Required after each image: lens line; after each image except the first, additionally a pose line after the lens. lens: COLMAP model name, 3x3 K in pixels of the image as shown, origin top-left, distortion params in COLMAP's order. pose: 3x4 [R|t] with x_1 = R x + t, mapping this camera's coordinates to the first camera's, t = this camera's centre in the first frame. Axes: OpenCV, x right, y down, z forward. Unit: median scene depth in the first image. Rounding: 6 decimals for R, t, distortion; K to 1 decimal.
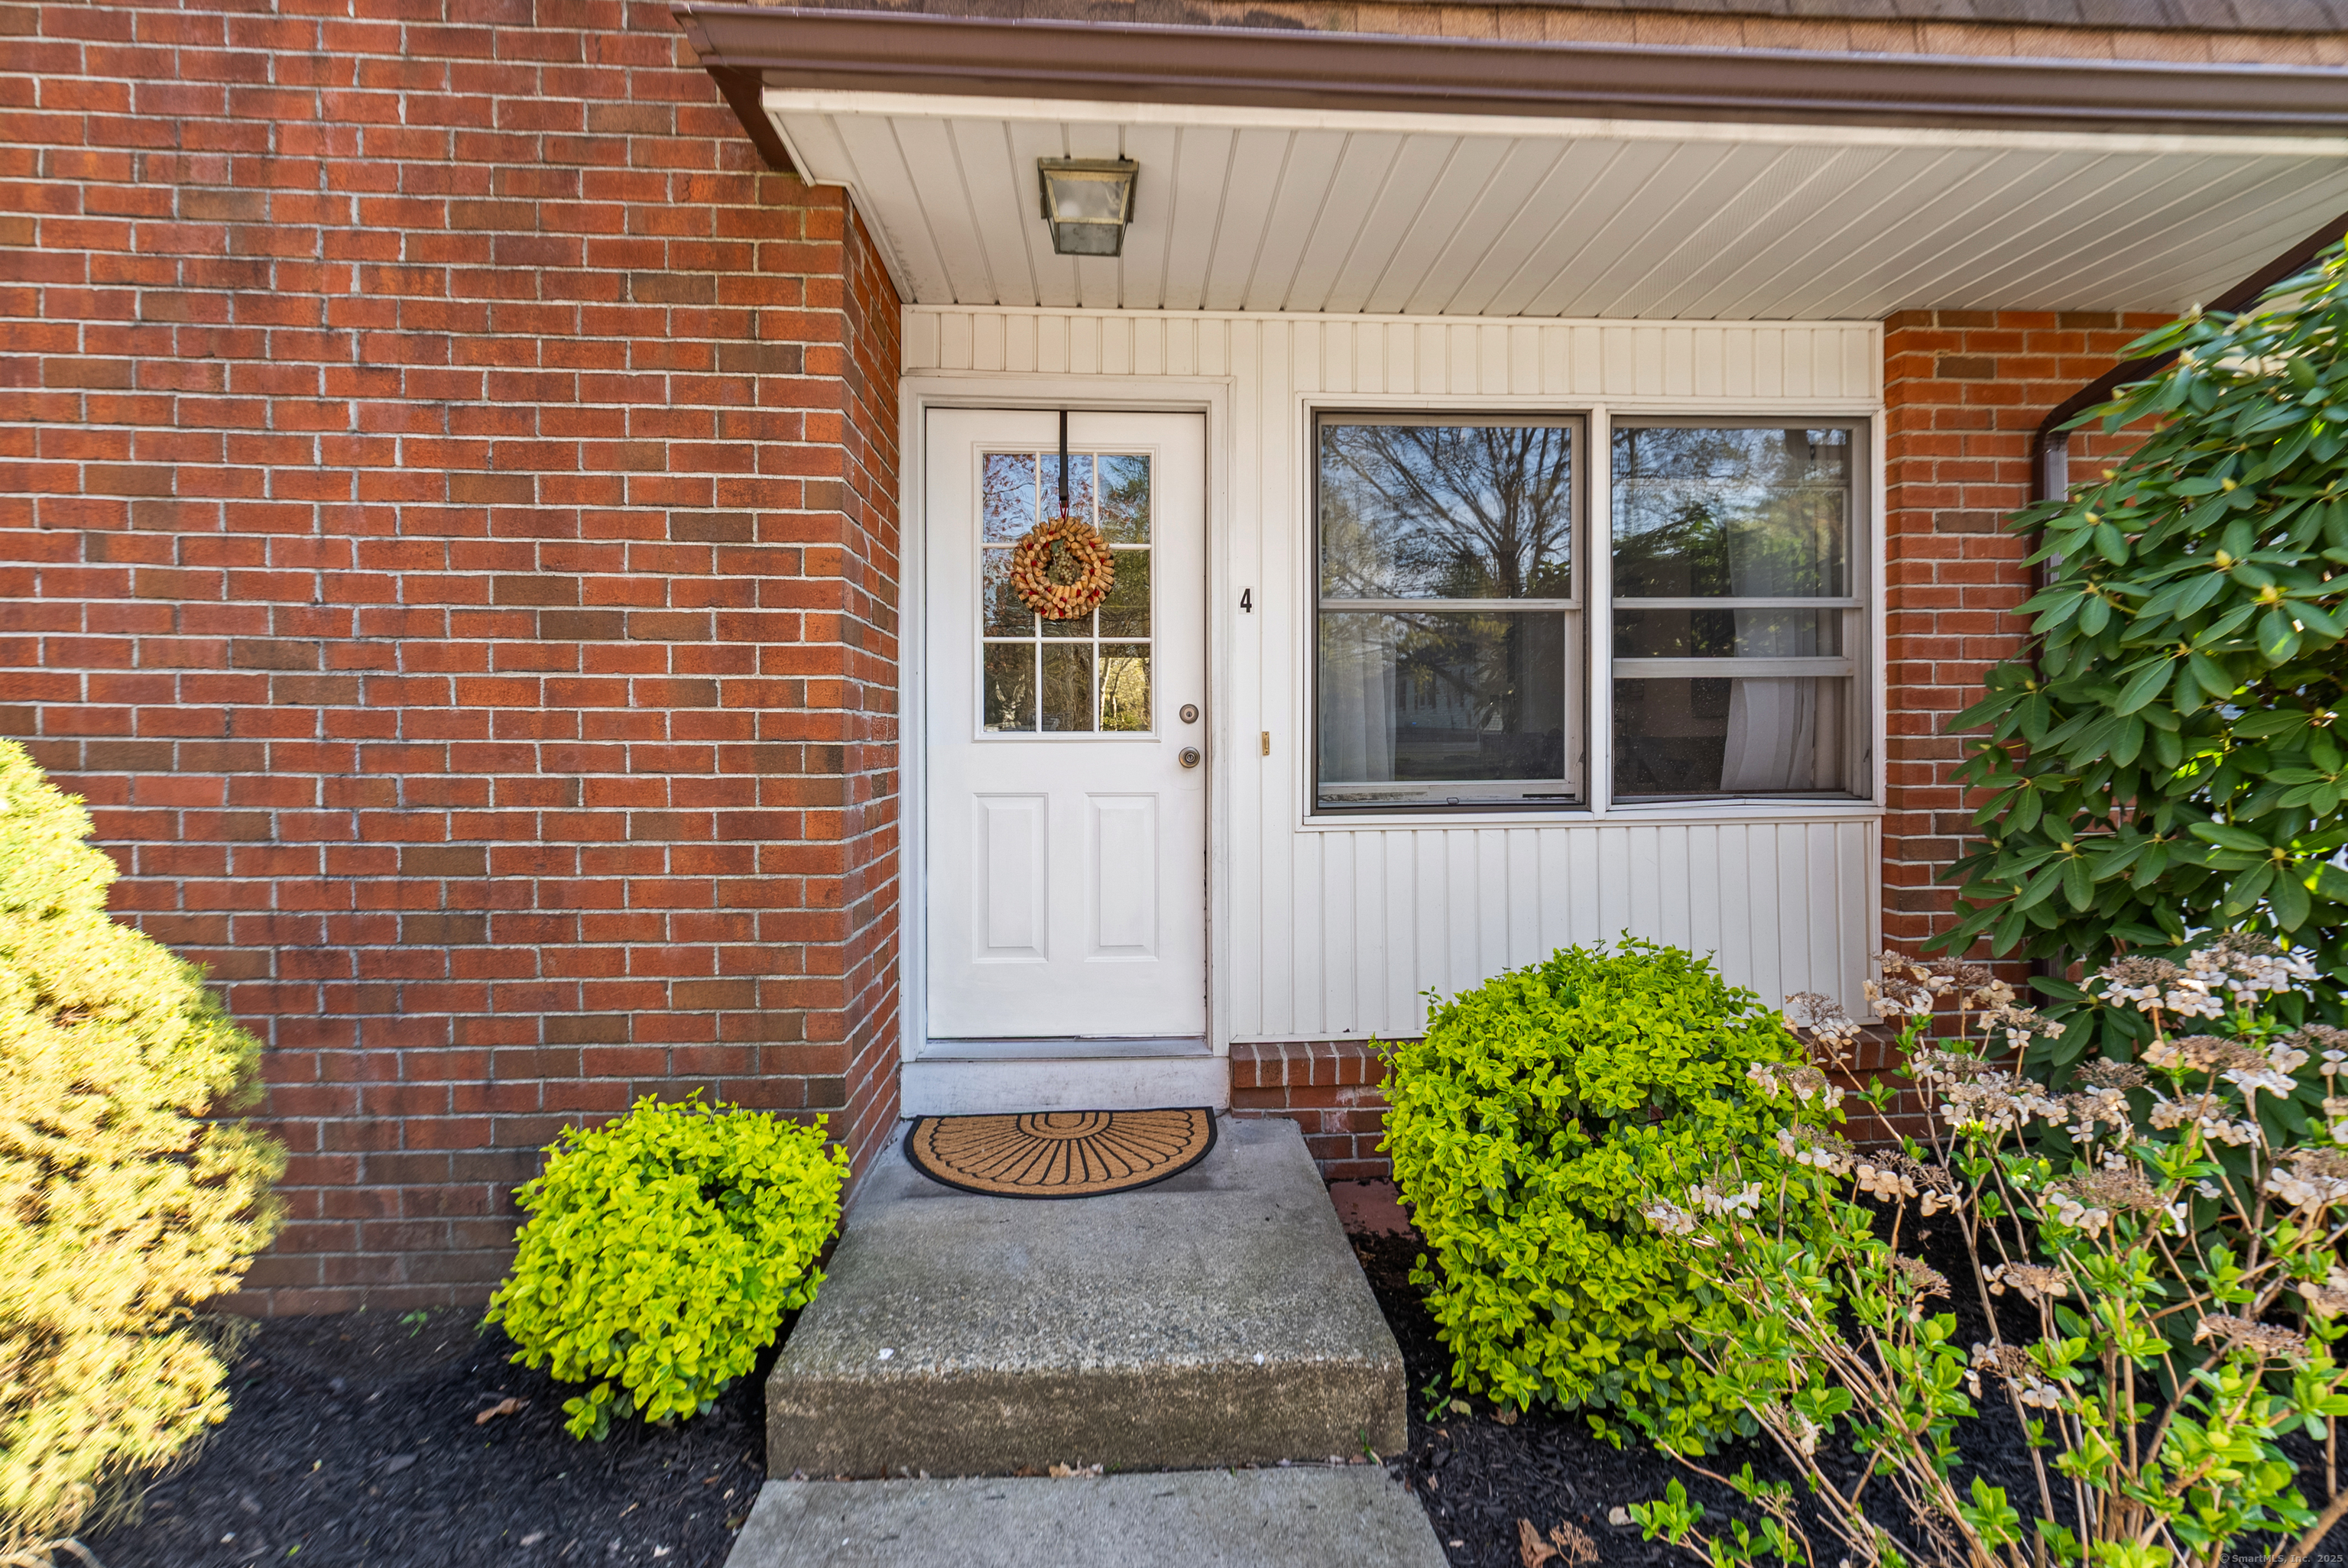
lens RADIAL K [[1066.3, 0, 1177.0], [0, 1066.3, 816.7], [0, 0, 1]] dist [-0.009448, 0.000503]
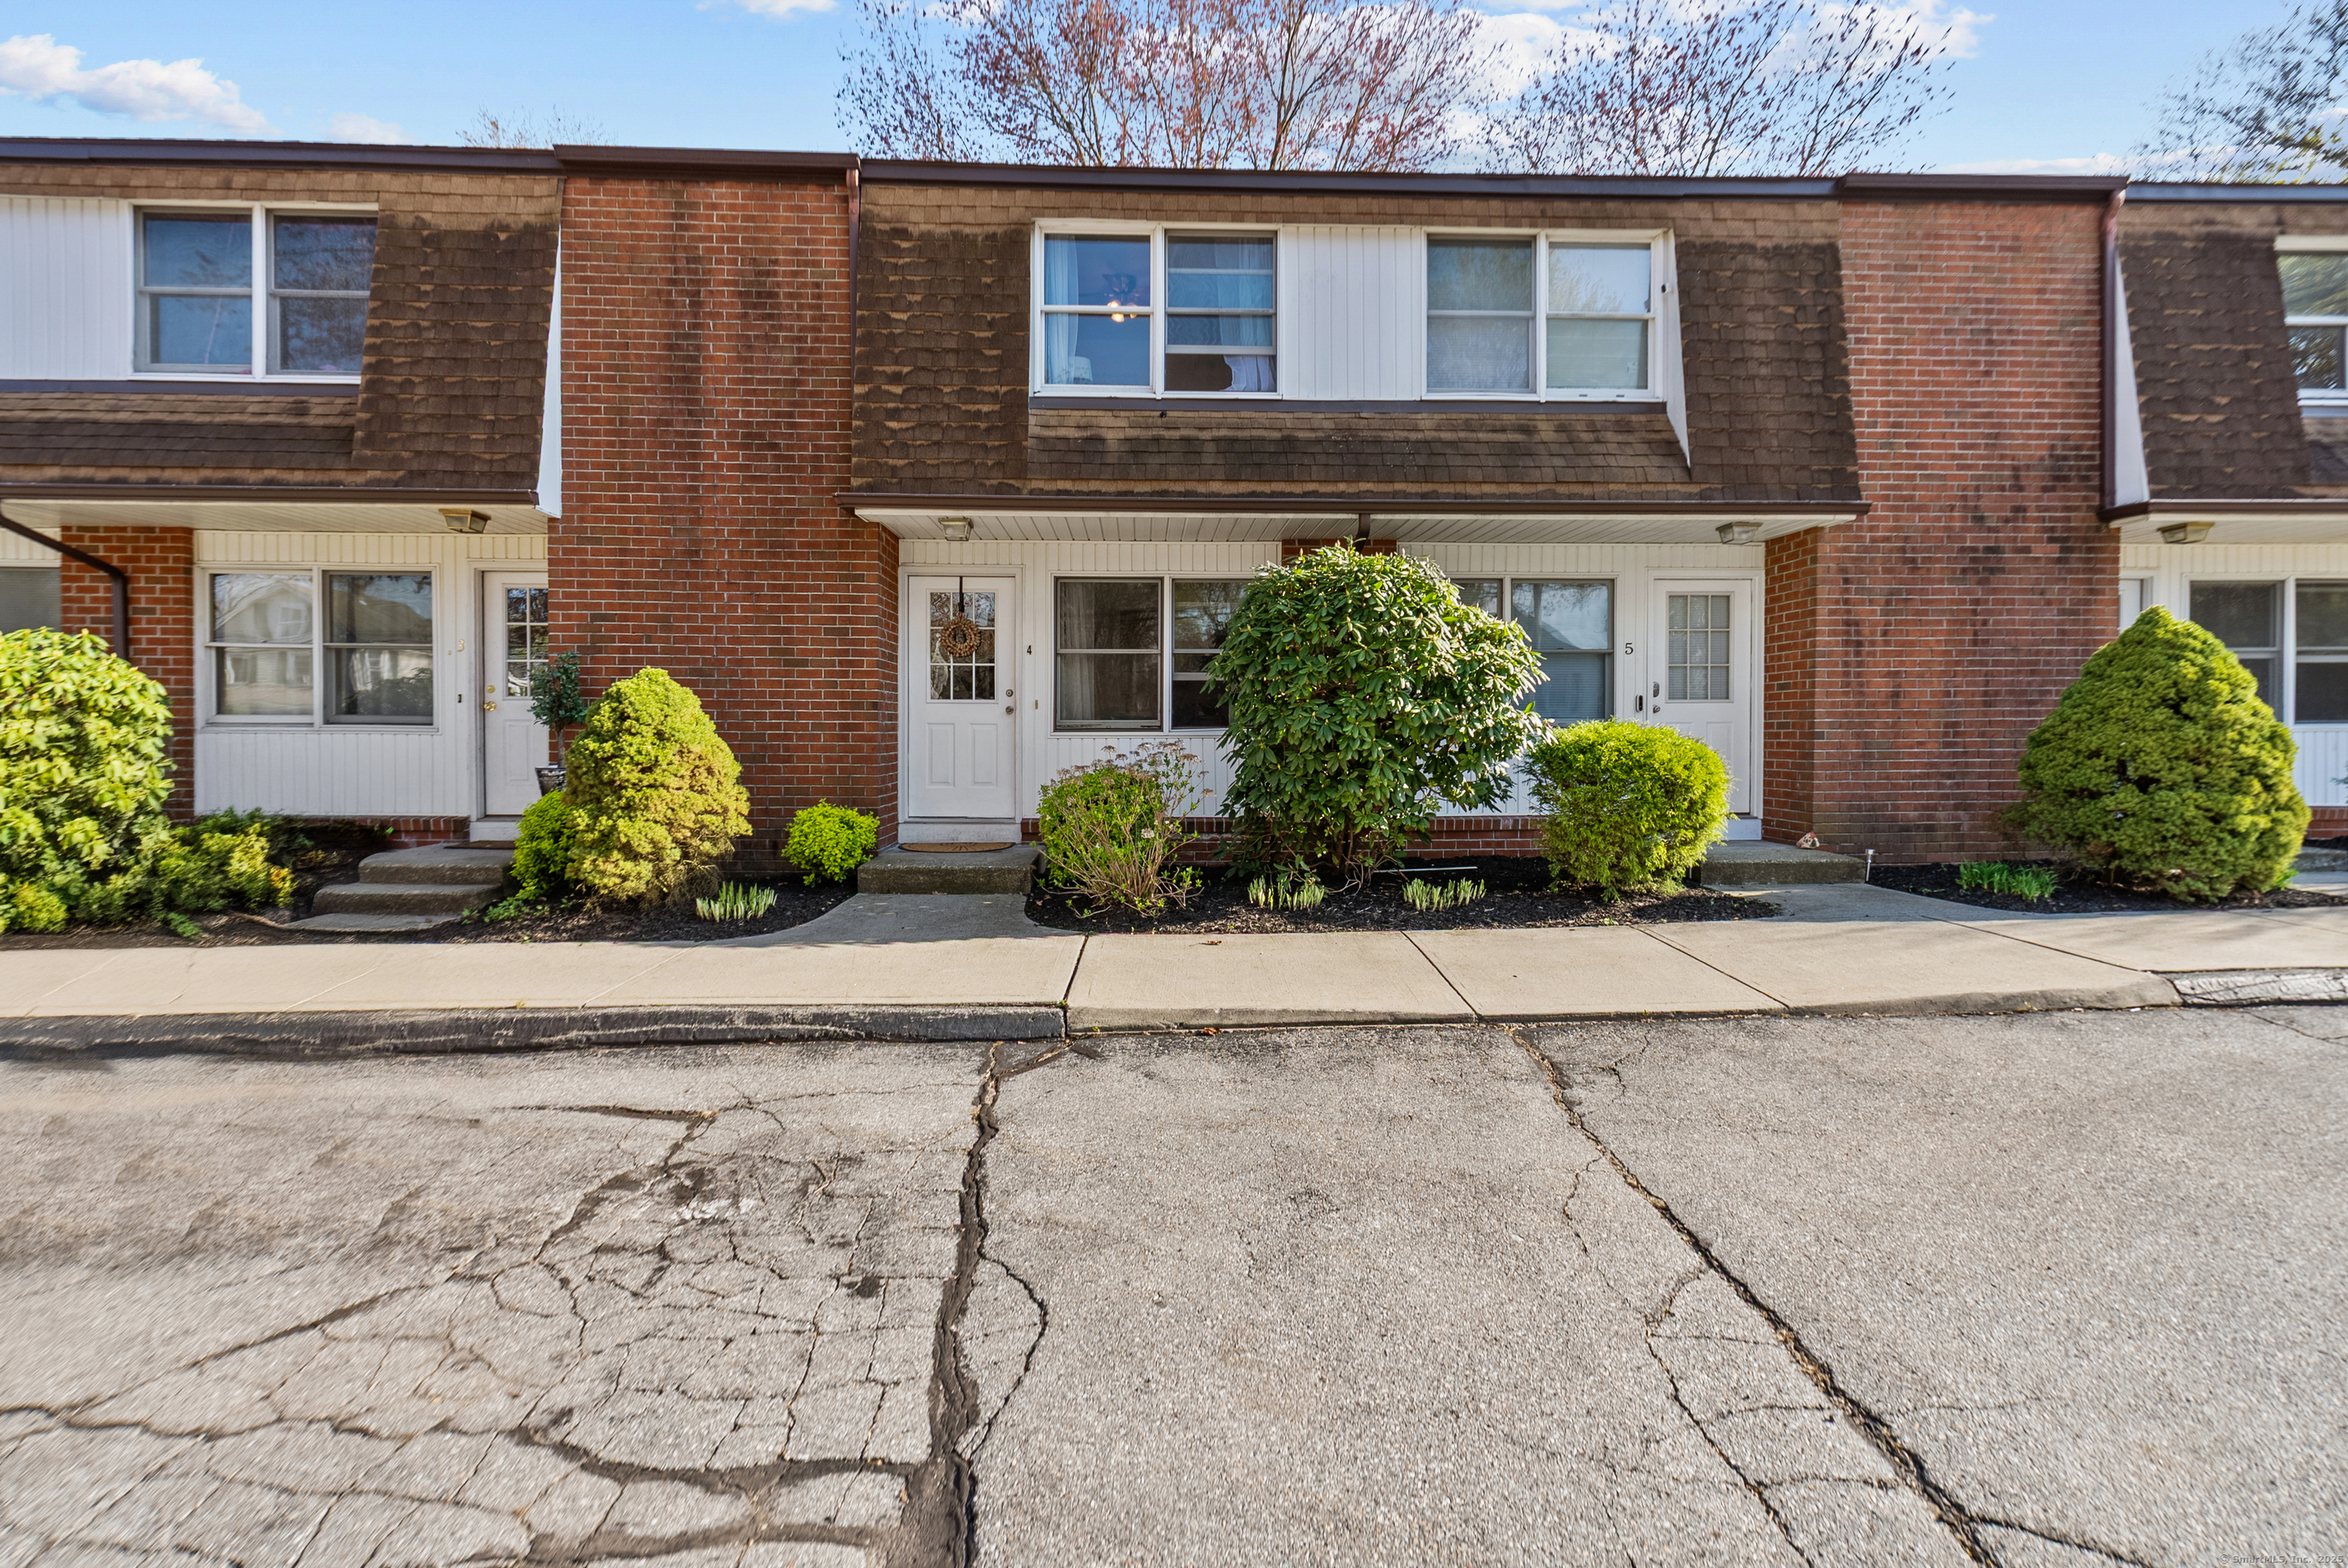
lens RADIAL K [[1066.3, 0, 1177.0], [0, 1066.3, 816.7], [0, 0, 1]] dist [-0.009448, 0.000503]
pose [[0.999803, 0.005739, -0.018975, 0.635247], [-0.005553, 0.999936, 0.009831, 0.239023], [0.019030, -0.009723, 0.999772, -2.145239]]
